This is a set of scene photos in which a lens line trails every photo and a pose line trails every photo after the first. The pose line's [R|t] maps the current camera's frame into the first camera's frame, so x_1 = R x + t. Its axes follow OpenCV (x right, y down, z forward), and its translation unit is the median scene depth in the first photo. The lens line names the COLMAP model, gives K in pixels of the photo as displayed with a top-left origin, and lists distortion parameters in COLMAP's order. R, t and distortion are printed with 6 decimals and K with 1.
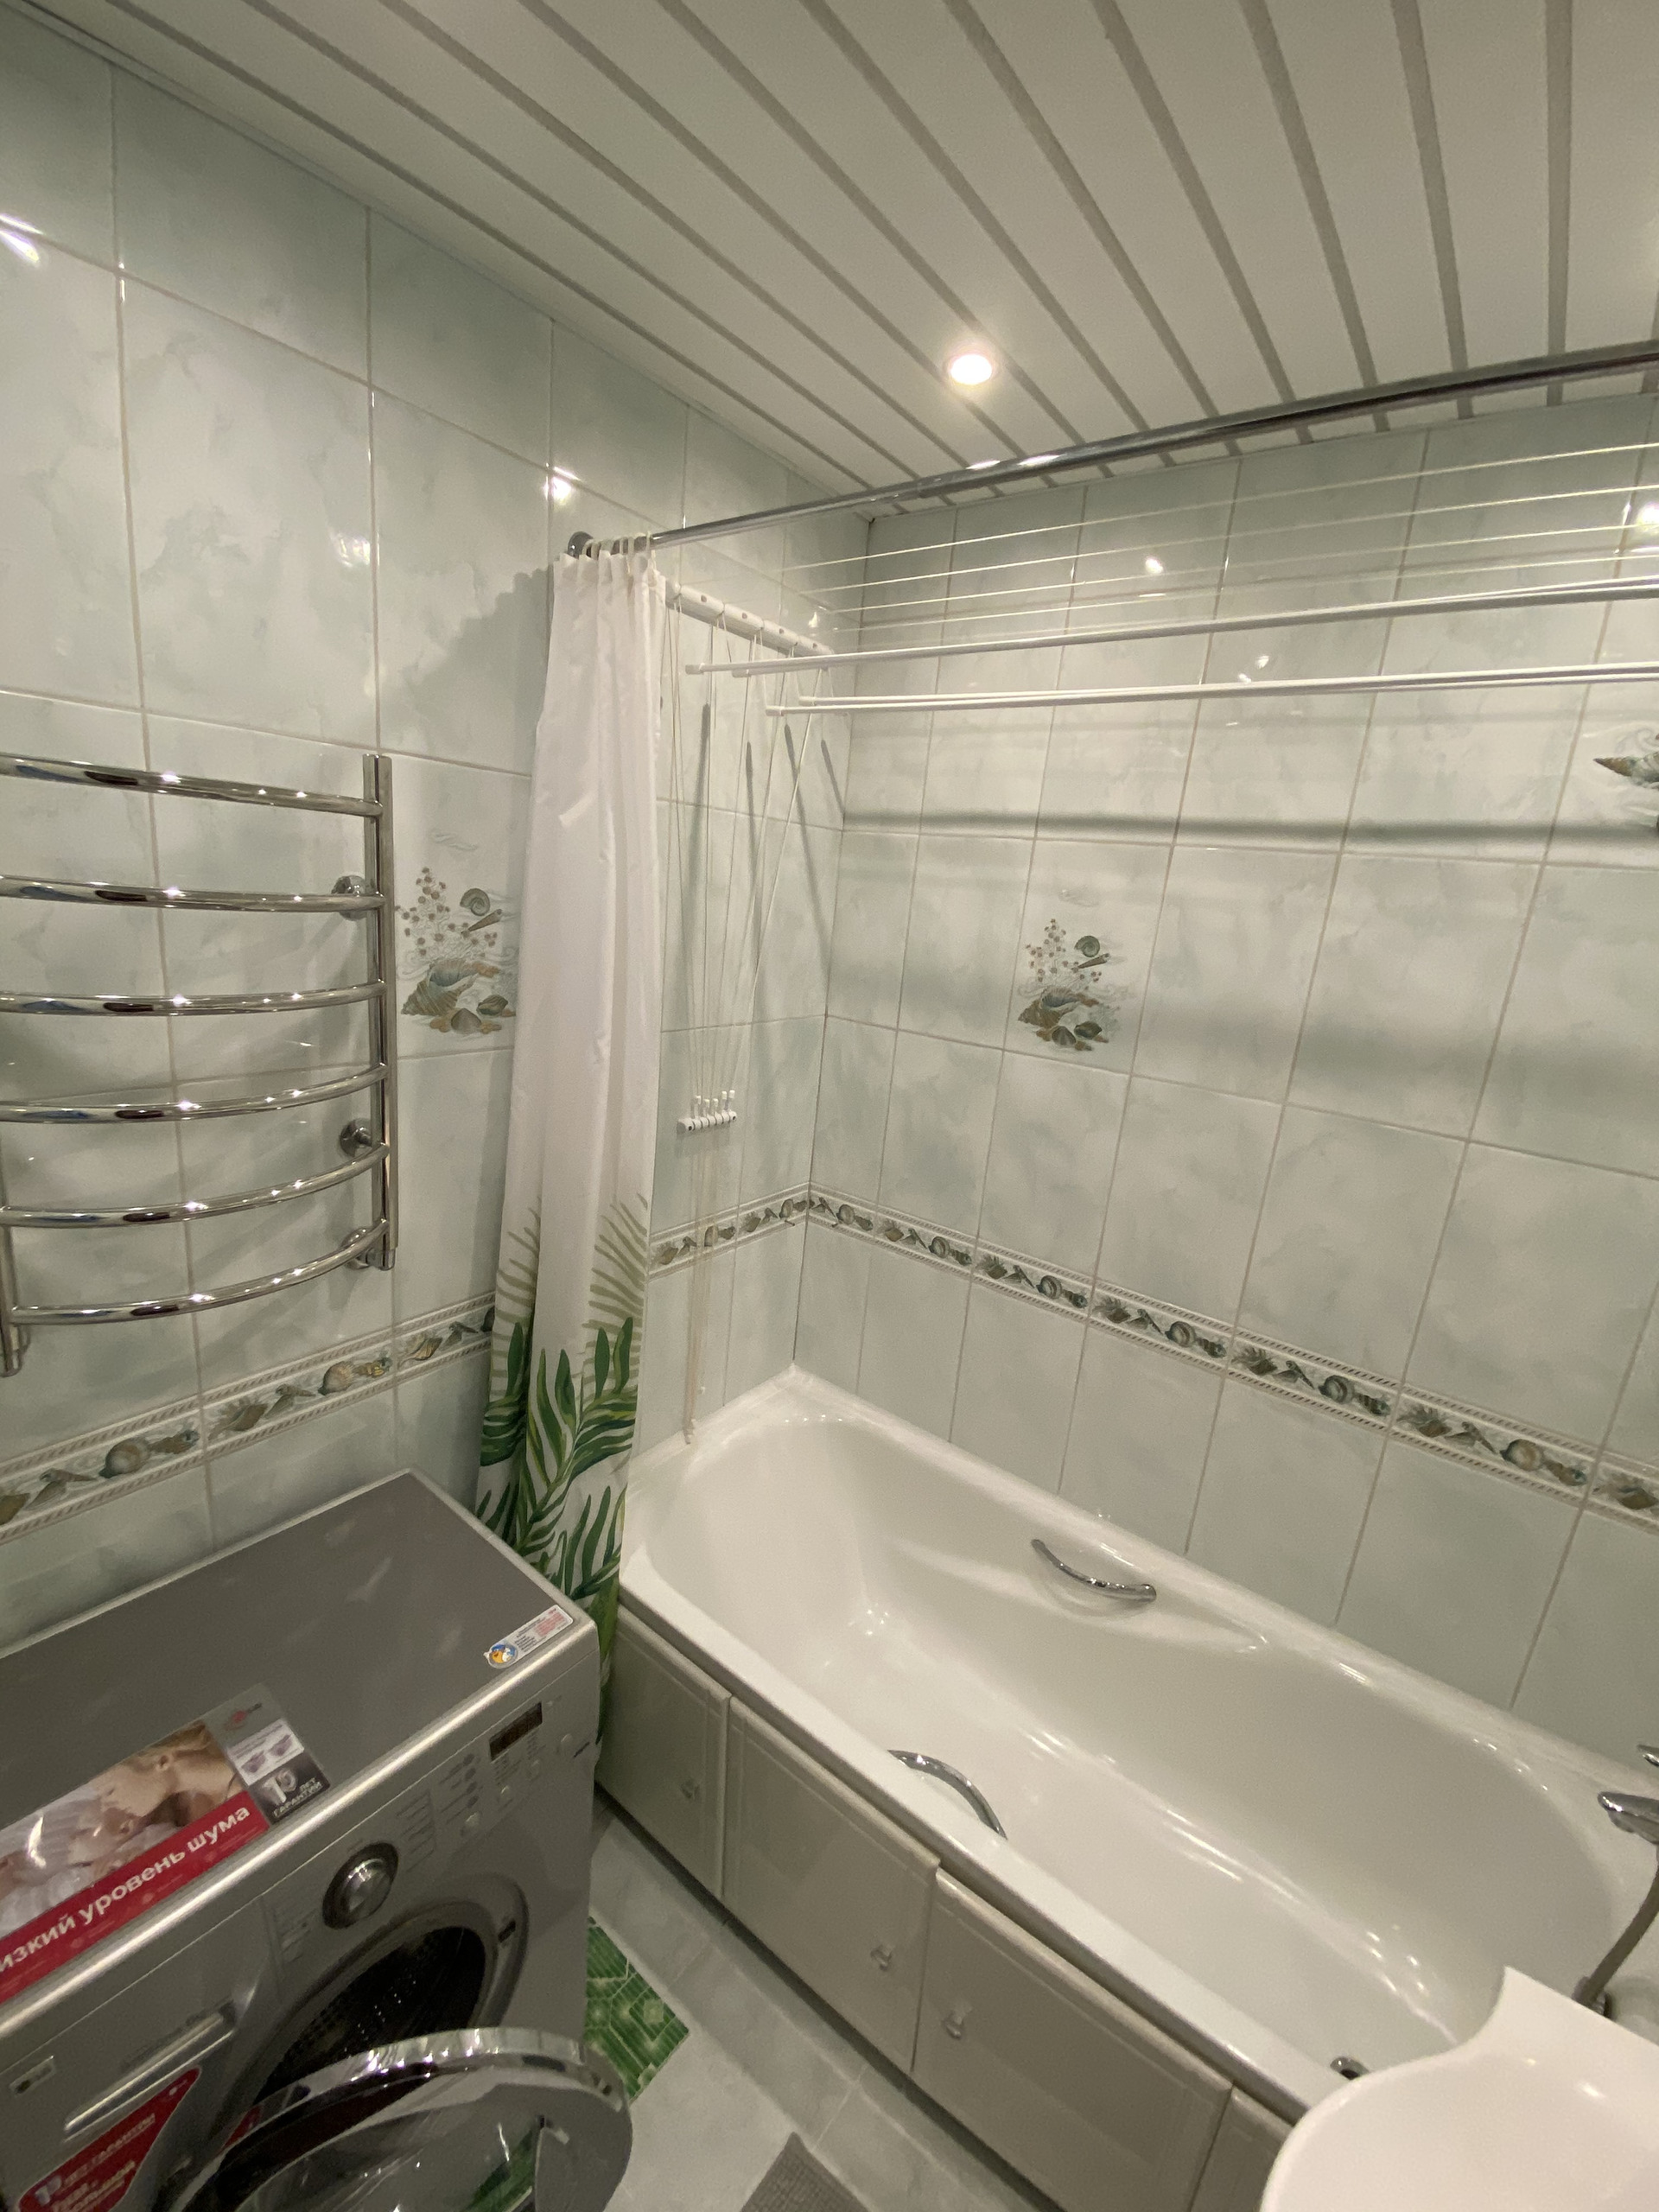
lens RADIAL K [[886.6, 0, 816.9], [0, 886.6, 1101.6], [0, 0, 1]] dist [0.005797, -0.011347]
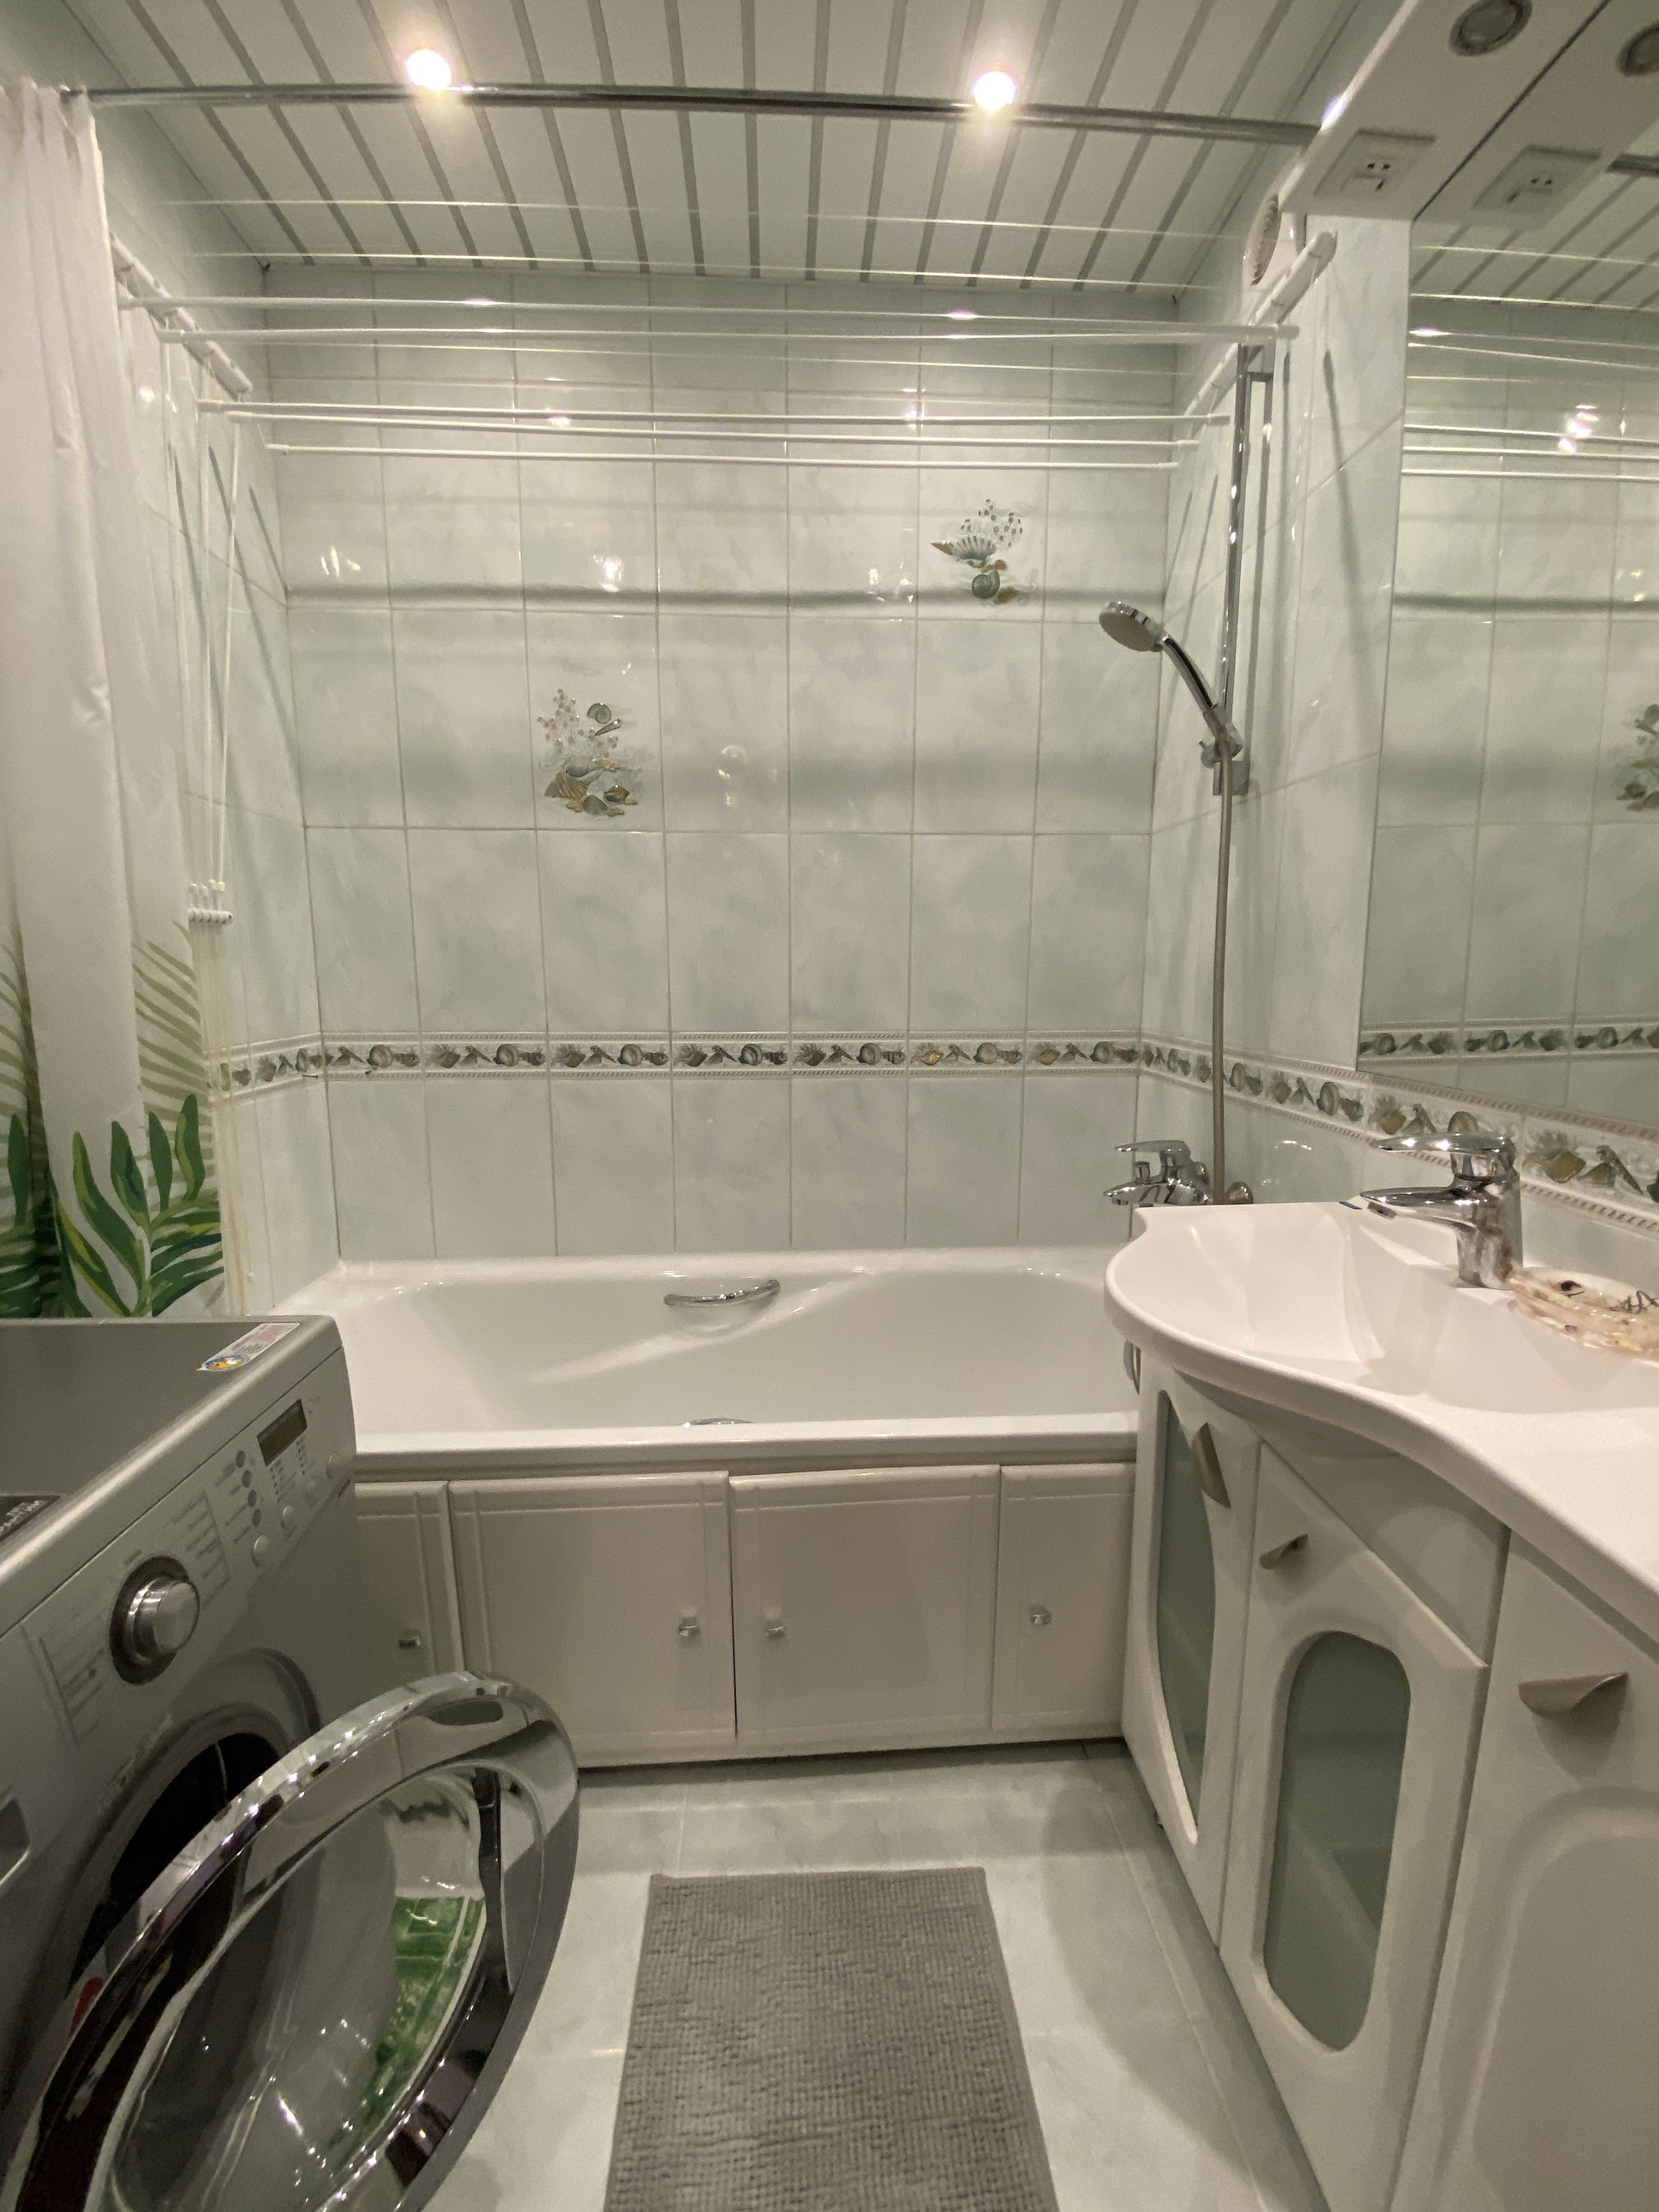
lens RADIAL K [[886.6, 0, 822.2], [0, 886.6, 1110.6], [0, 0, 1]] dist [0.005797, -0.011347]
pose [[0.754912, -0.190287, 0.627613, -0.258486], [0.220043, 0.975000, 0.030937, 0.323509], [-0.617809, 0.114747, 0.777911, 0.057491]]
